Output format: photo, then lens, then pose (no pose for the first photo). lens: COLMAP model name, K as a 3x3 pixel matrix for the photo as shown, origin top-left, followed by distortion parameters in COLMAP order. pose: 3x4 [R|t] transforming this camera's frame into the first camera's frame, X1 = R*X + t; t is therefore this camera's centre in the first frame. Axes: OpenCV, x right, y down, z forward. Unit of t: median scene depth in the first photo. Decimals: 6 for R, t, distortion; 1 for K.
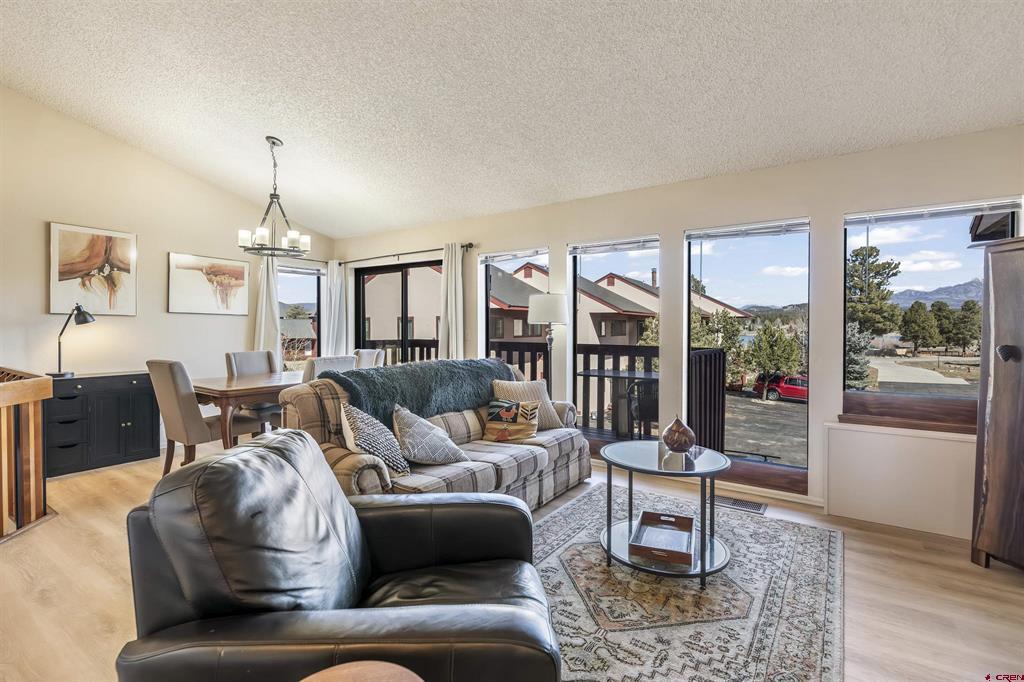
lens RADIAL K [[473.2, 0, 513.0], [0, 473.2, 332.8], [0, 0, 1]] dist [0.002026, 0.000433]
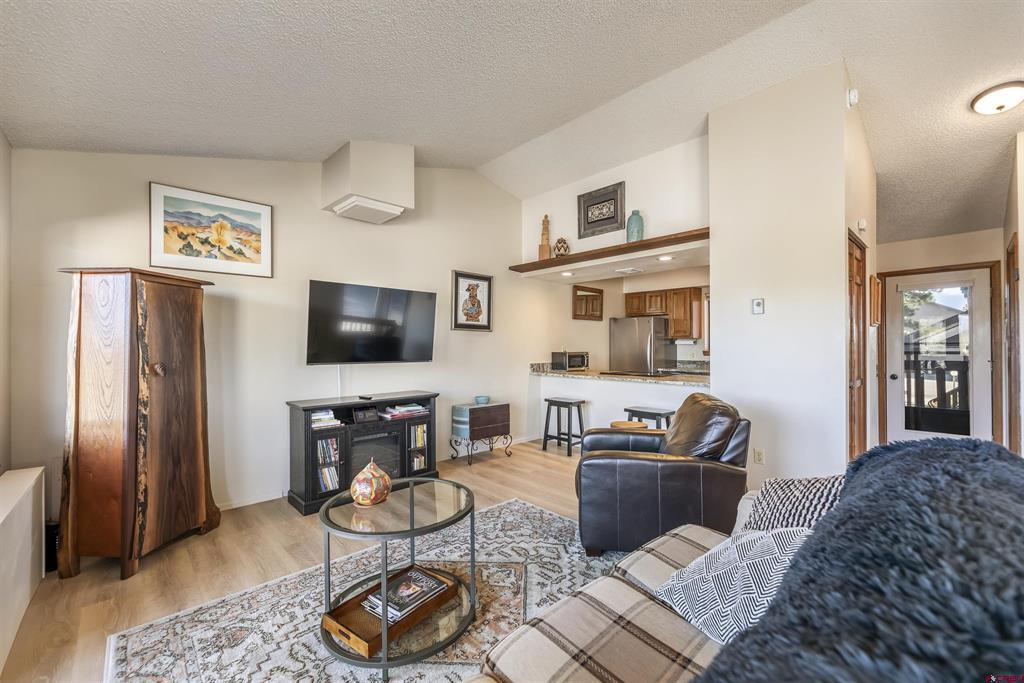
lens RADIAL K [[420.3, 0, 509.6], [0, 420.3, 344.9], [0, 0, 1]] dist [-0.002547, -0.000178]
pose [[-0.972860, 0.004189, 0.231356, -0.019472], [0.006050, 0.999955, 0.007332, -0.009276], [-0.231315, 0.008533, -0.972842, 0.766625]]
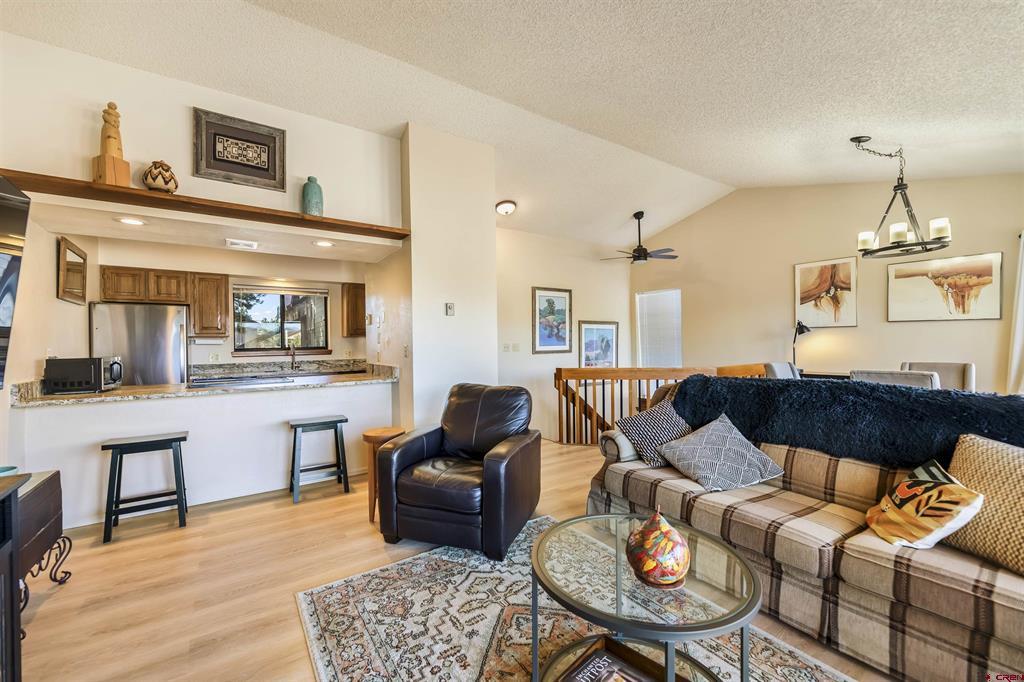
lens RADIAL K [[414.6, 0, 511.3], [0, 414.6, 344.5], [0, 0, 1]] dist [0.000647, -0.000014]
pose [[-0.363757, 0.010577, -0.931434, 0.386199], [0.004669, 0.999944, 0.009531, -0.003986], [0.931482, -0.000882, -0.363786, 0.478201]]
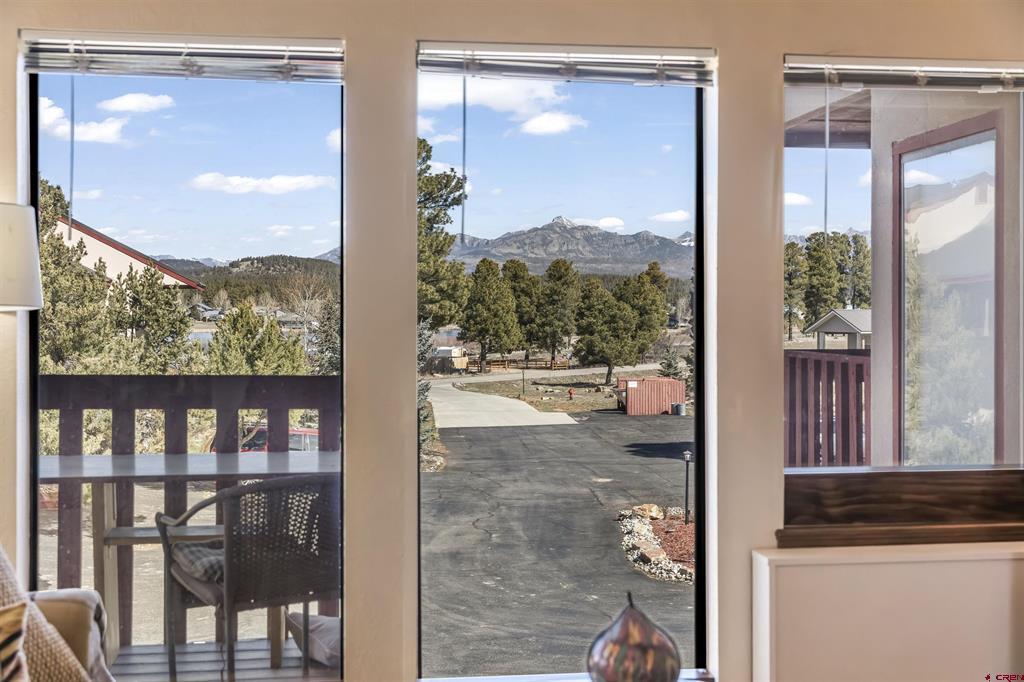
lens RADIAL K [[1274.8, 0, 508.8], [0, 1274.8, 310.6], [0, 0, 1]] dist [0.018645, -0.000547]
pose [[0.743330, 0.000959, 0.668924, -0.144110], [0.007378, 0.999926, -0.009632, -0.007186], [-0.668884, 0.012095, 0.743268, 0.185963]]
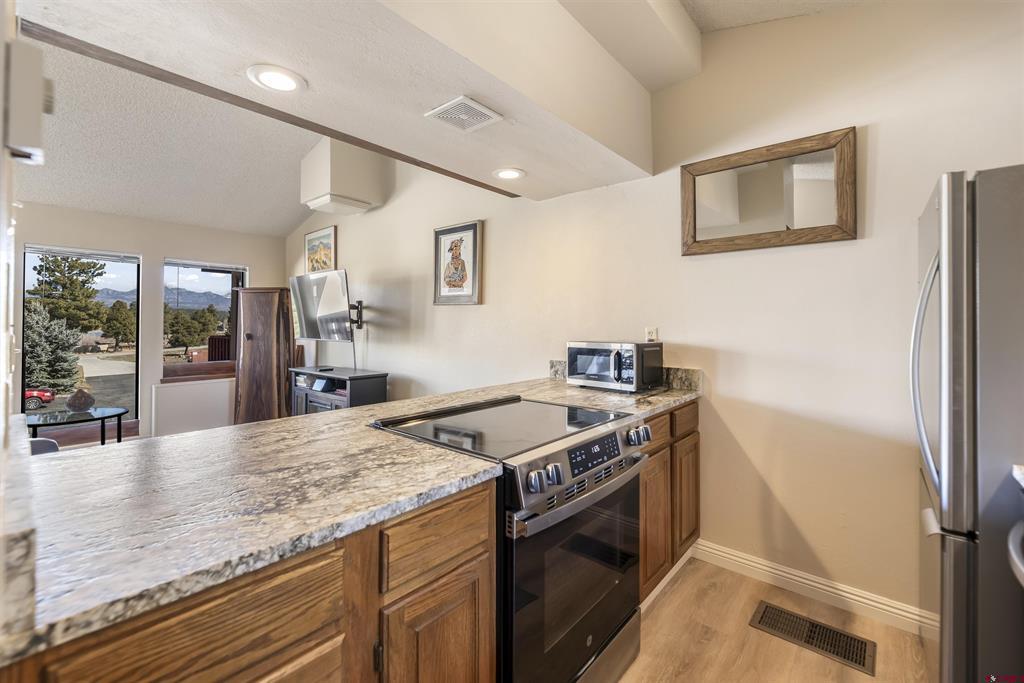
lens RADIAL K [[431.4, 0, 506.9], [0, 431.4, 320.3], [0, 0, 1]] dist [-0.001098, -0.000103]
pose [[0.125880, 0.011669, 0.991977, -0.372375], [0.009342, 0.999873, -0.012948, 0.000071], [-0.992002, 0.010897, 0.125755, -0.217223]]
